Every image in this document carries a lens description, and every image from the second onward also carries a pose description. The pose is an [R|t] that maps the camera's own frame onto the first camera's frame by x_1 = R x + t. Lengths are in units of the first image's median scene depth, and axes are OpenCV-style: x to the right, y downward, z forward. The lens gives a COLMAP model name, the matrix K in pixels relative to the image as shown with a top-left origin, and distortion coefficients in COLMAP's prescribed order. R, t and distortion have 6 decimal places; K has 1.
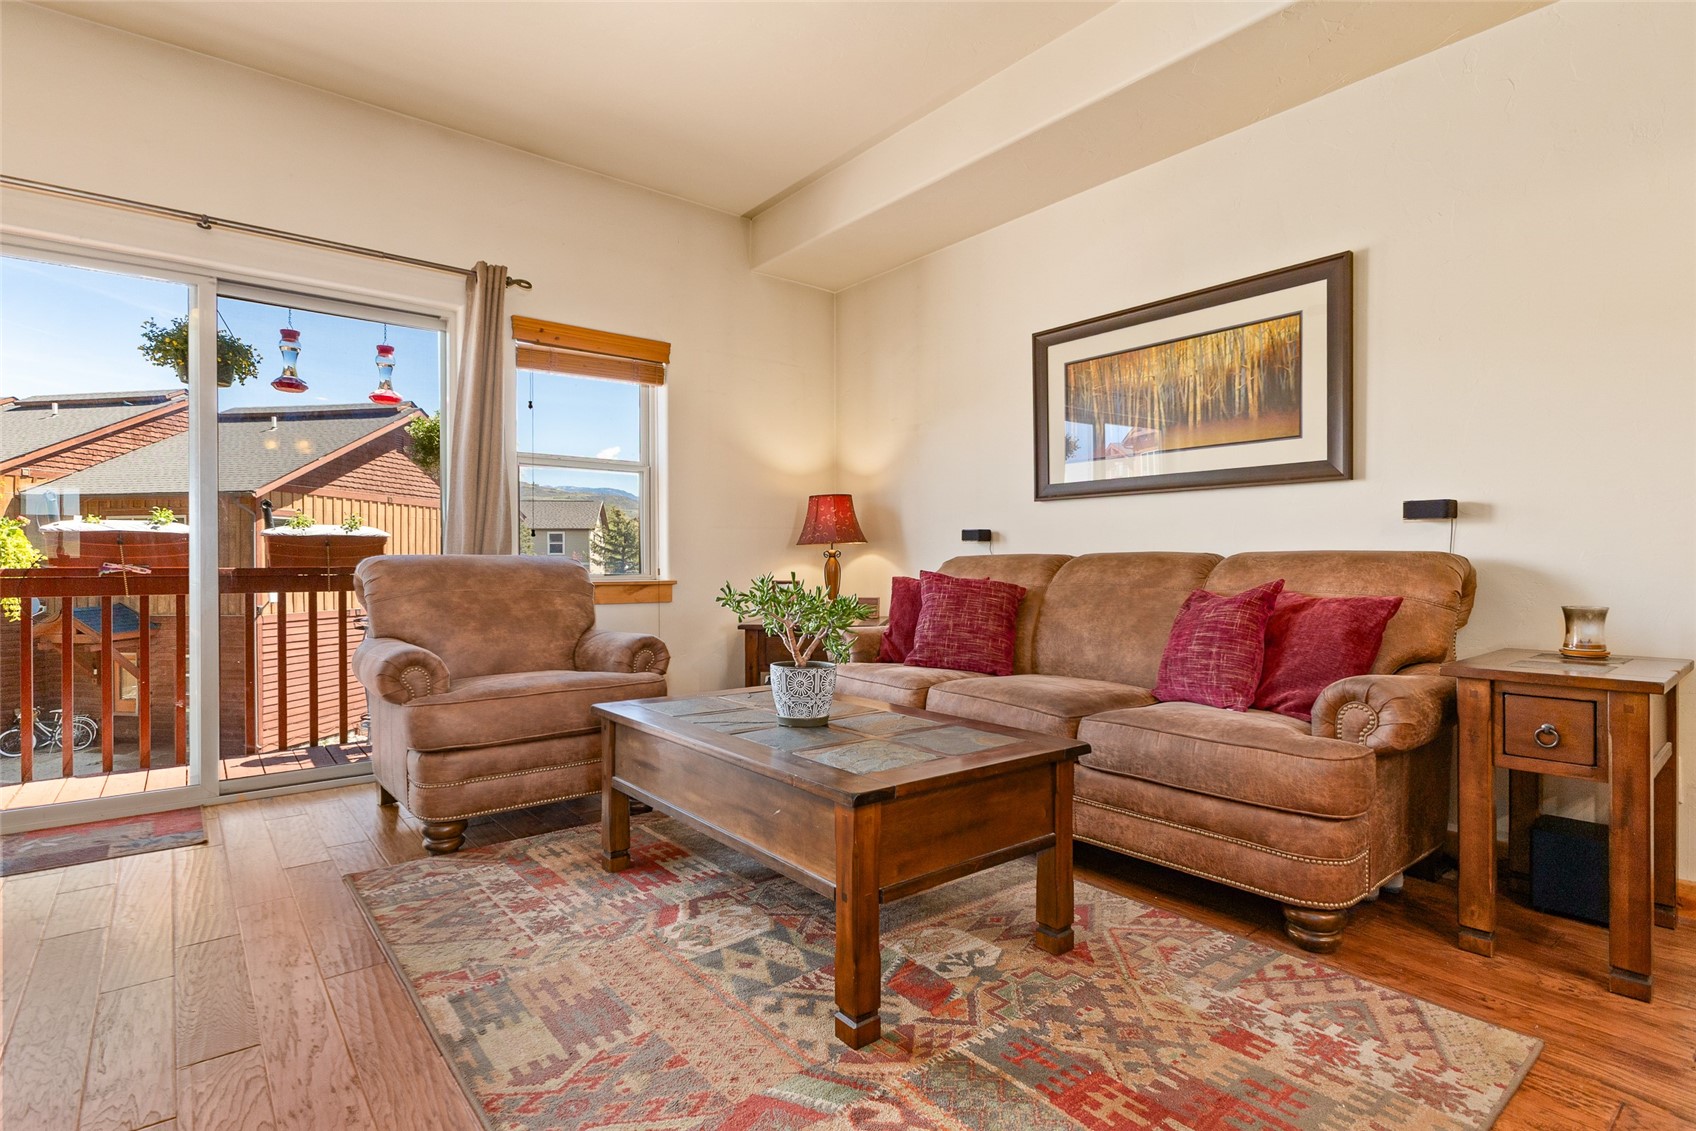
lens RADIAL K [[865.1, 0, 847.8], [0, 865.1, 556.2], [0, 0, 1]] dist [0.021329, -0.002647]
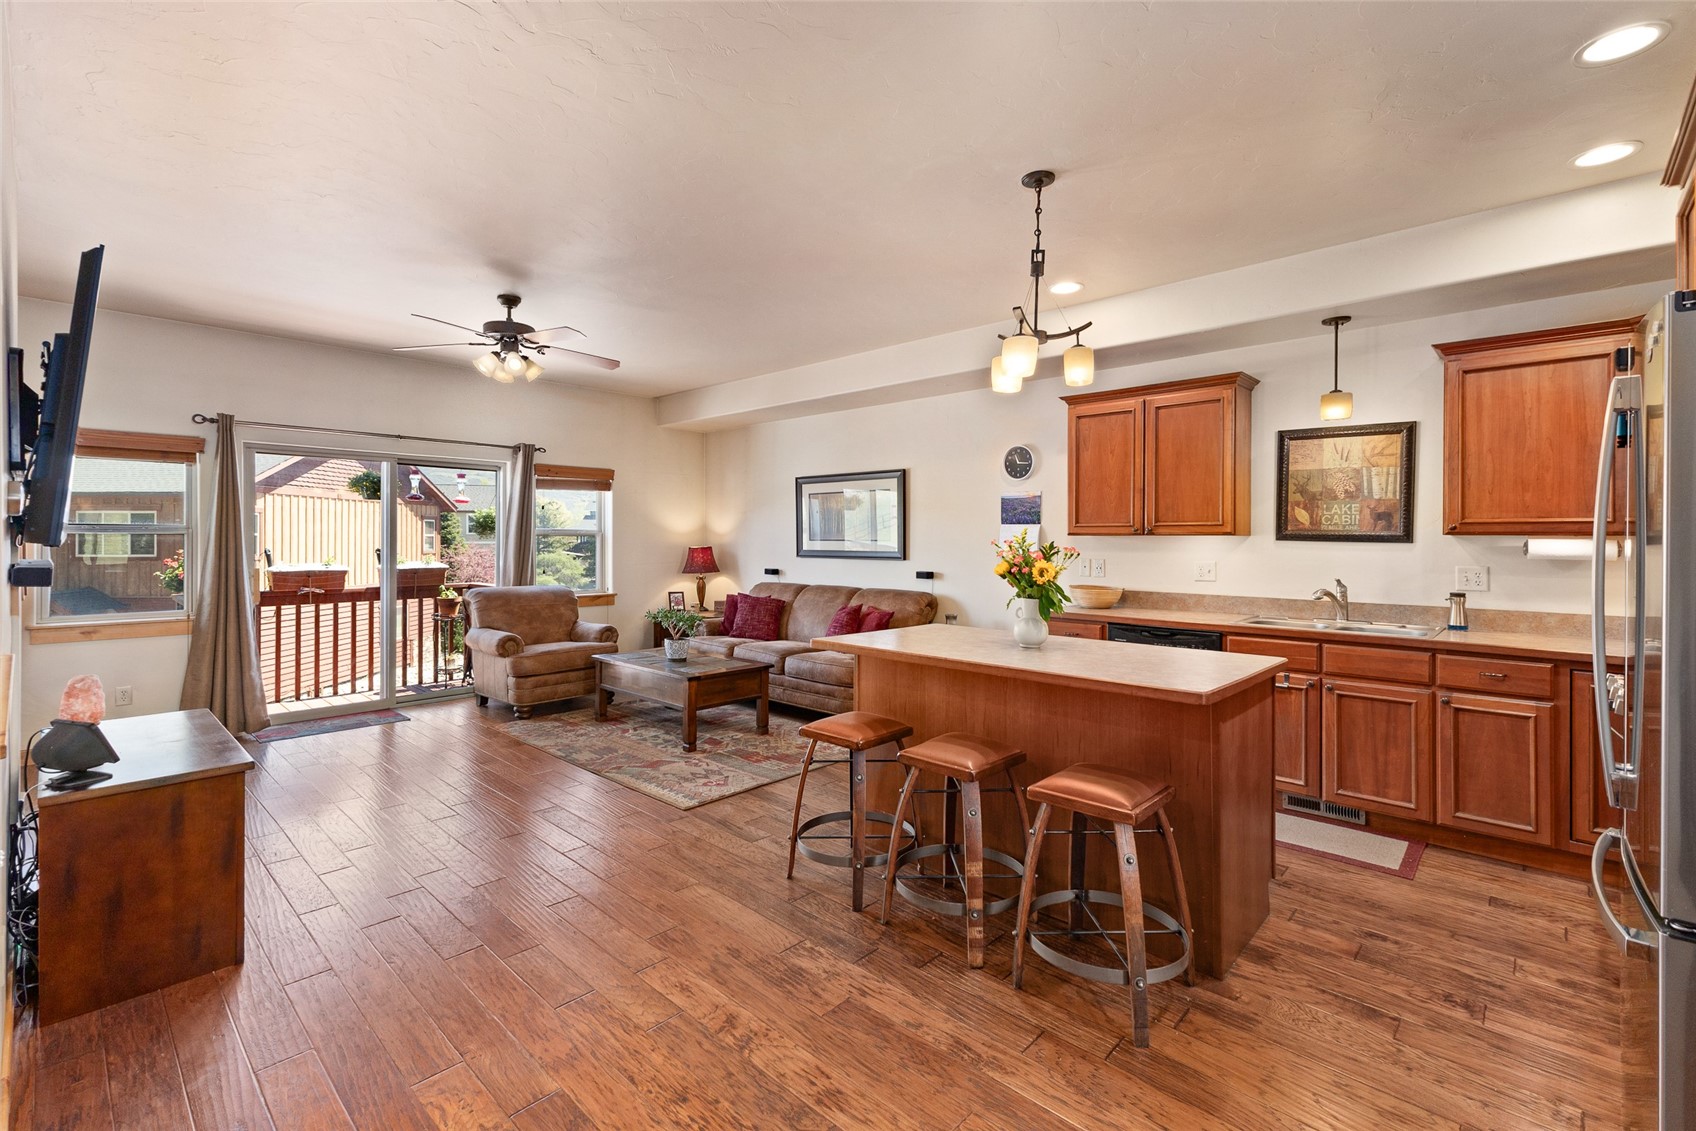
lens RADIAL K [[759.4, 0, 856.9], [0, 759.4, 536.4], [0, 0, 1]] dist [0.013349, 0.000076]
pose [[0.989222, 0.004916, 0.146340, 0.108186], [-0.005374, 0.999982, 0.002732, -0.142196], [-0.146323, -0.003489, 0.989231, -0.996198]]
